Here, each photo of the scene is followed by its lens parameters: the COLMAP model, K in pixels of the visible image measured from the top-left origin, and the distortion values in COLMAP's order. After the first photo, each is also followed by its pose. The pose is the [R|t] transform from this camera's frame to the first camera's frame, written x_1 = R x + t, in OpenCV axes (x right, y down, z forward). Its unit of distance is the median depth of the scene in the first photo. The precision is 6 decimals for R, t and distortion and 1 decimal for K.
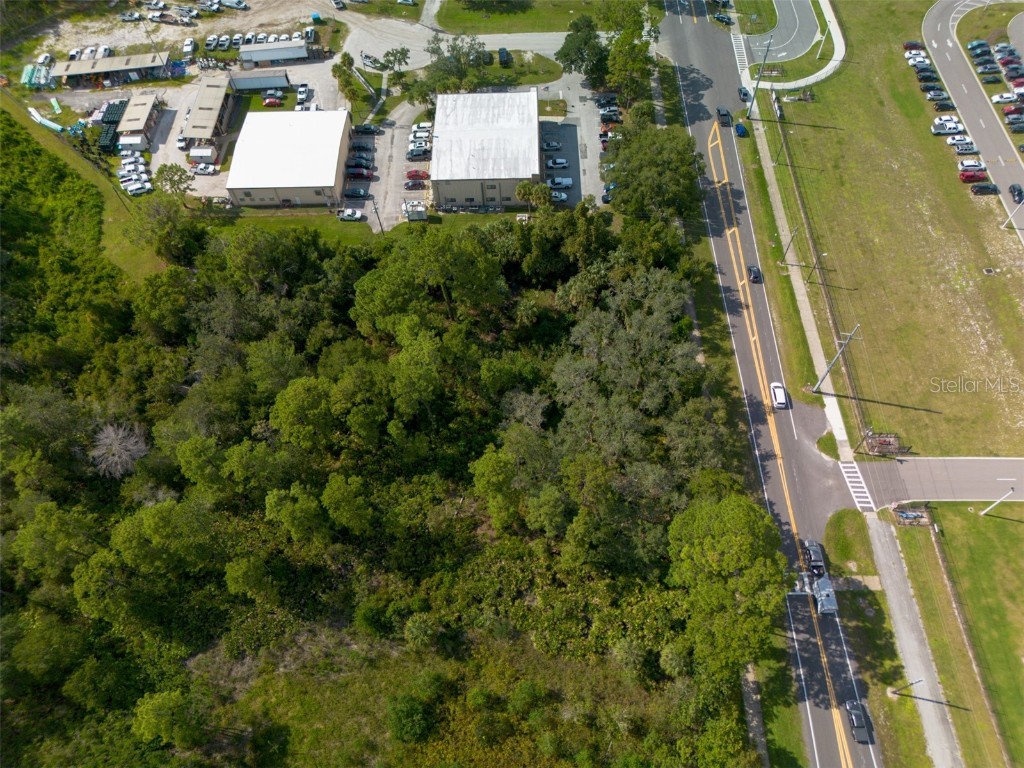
lens RADIAL K [[720.5, 0, 512.2], [0, 720.5, 390.3], [0, 0, 1]] dist [0.062615, -0.061362]
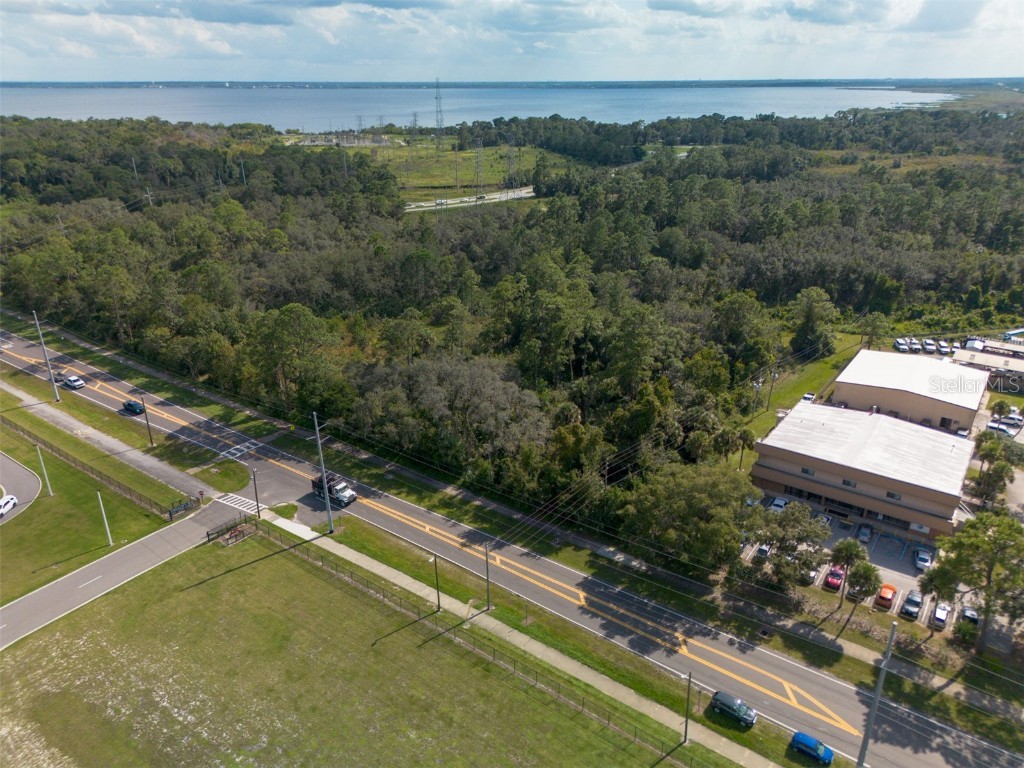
lens RADIAL K [[720.5, 0, 512.2], [0, 720.5, 390.3], [0, 0, 1]] dist [0.062615, -0.061362]
pose [[-0.586966, 0.351337, -0.729406, 0.736529], [-0.675494, 0.284111, 0.680432, -0.661594], [0.446293, 0.892100, 0.070562, 0.767257]]
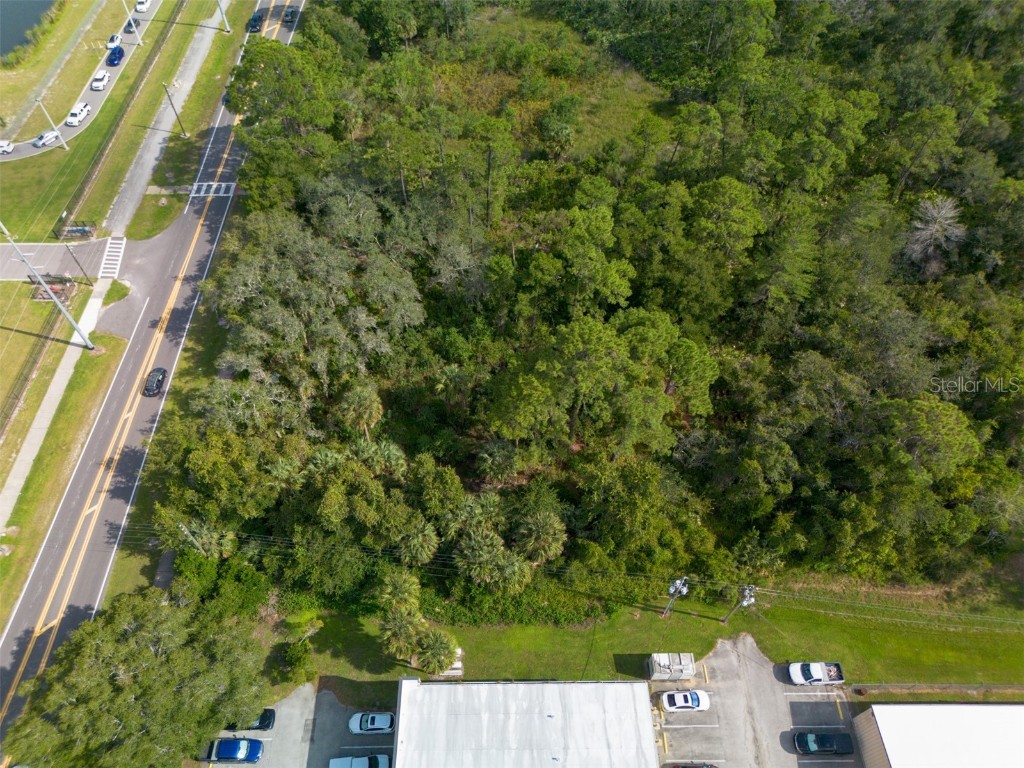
lens RADIAL K [[720.5, 0, 512.2], [0, 720.5, 390.3], [0, 0, 1]] dist [0.062615, -0.061362]
pose [[-0.999016, 0.032907, 0.029745, -0.049412], [0.015287, -0.374084, 0.927269, -0.636546], [0.041640, 0.926811, 0.373213, 0.664399]]
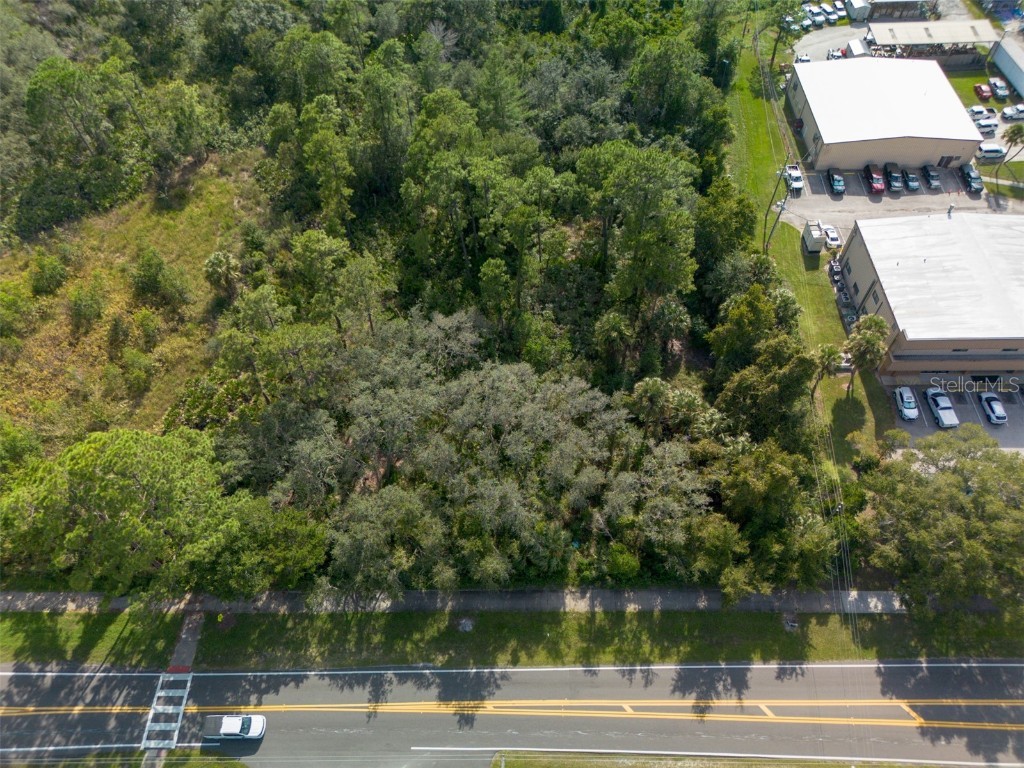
lens RADIAL K [[720.5, 0, 512.2], [0, 720.5, 390.3], [0, 0, 1]] dist [0.062615, -0.061362]
pose [[-0.006886, 0.827935, -0.560782, 0.397531], [-0.836330, 0.302658, 0.457111, -0.284703], [0.548183, 0.472146, 0.690342, 0.434168]]
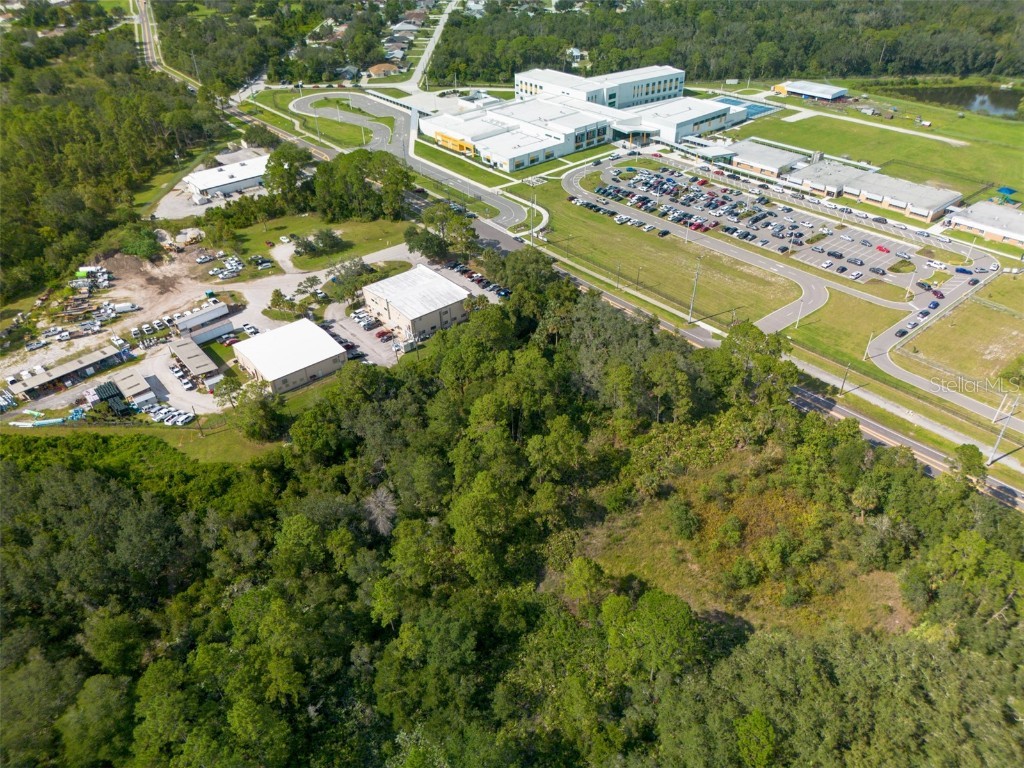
lens RADIAL K [[720.5, 0, 512.2], [0, 720.5, 390.3], [0, 0, 1]] dist [0.062615, -0.061362]
pose [[0.765640, -0.364412, 0.530094, -0.761529], [0.545153, 0.805023, -0.233980, 0.262805], [-0.341472, 0.468127, 0.815018, -0.161678]]
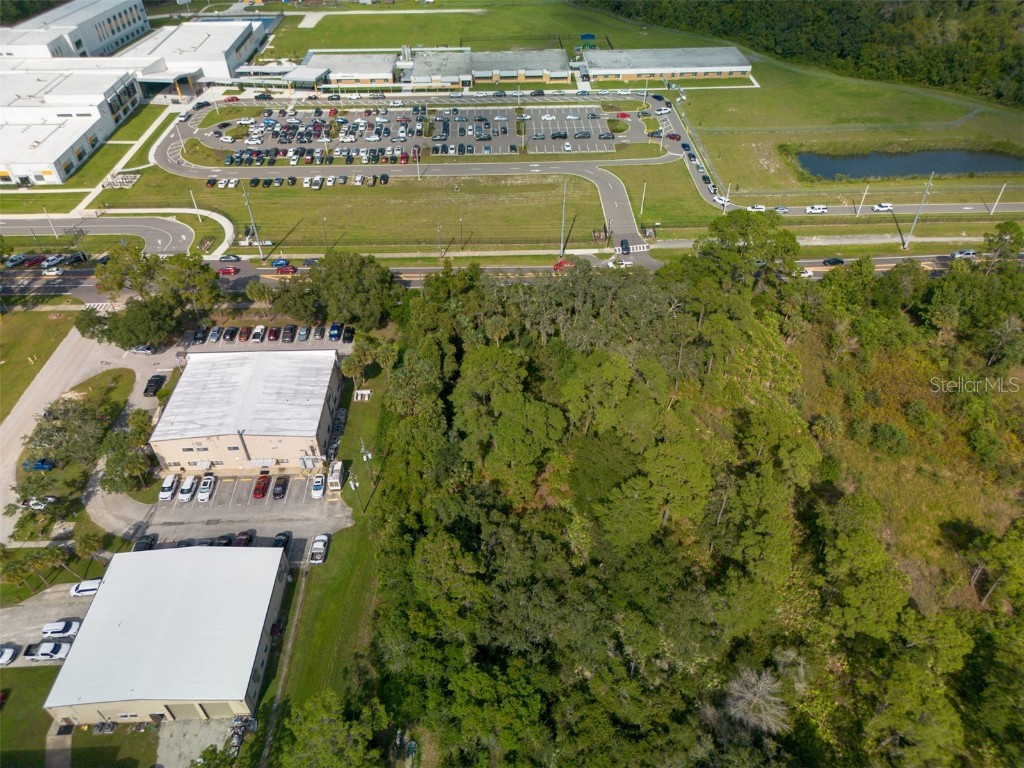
lens RADIAL K [[720.5, 0, 512.2], [0, 720.5, 390.3], [0, 0, 1]] dist [0.062615, -0.061362]
pose [[-0.030674, -0.633234, 0.773352, -0.717280], [0.854129, 0.385262, 0.349337, -0.405516], [-0.519155, 0.671258, 0.529046, 0.417631]]
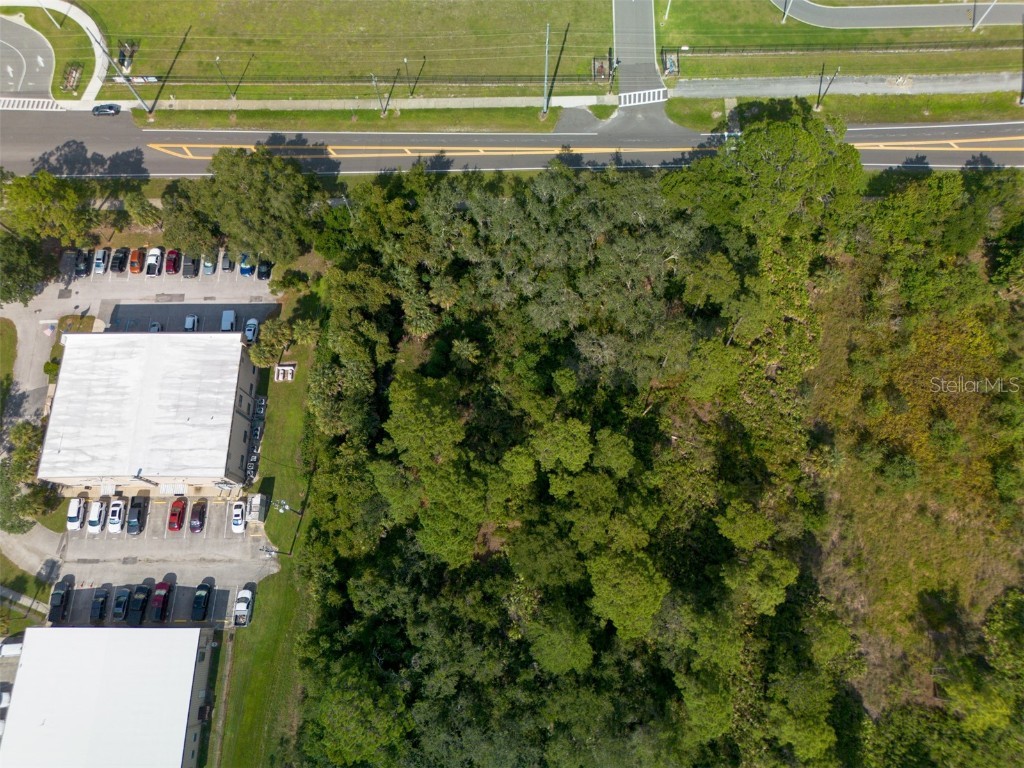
lens RADIAL K [[720.5, 0, 512.2], [0, 720.5, 390.3], [0, 0, 1]] dist [0.062615, -0.061362]
pose [[0.005911, -0.938053, 0.346441, -0.277365], [0.864408, 0.178975, 0.469859, -0.395382], [-0.502757, 0.296689, 0.811918, 0.255799]]
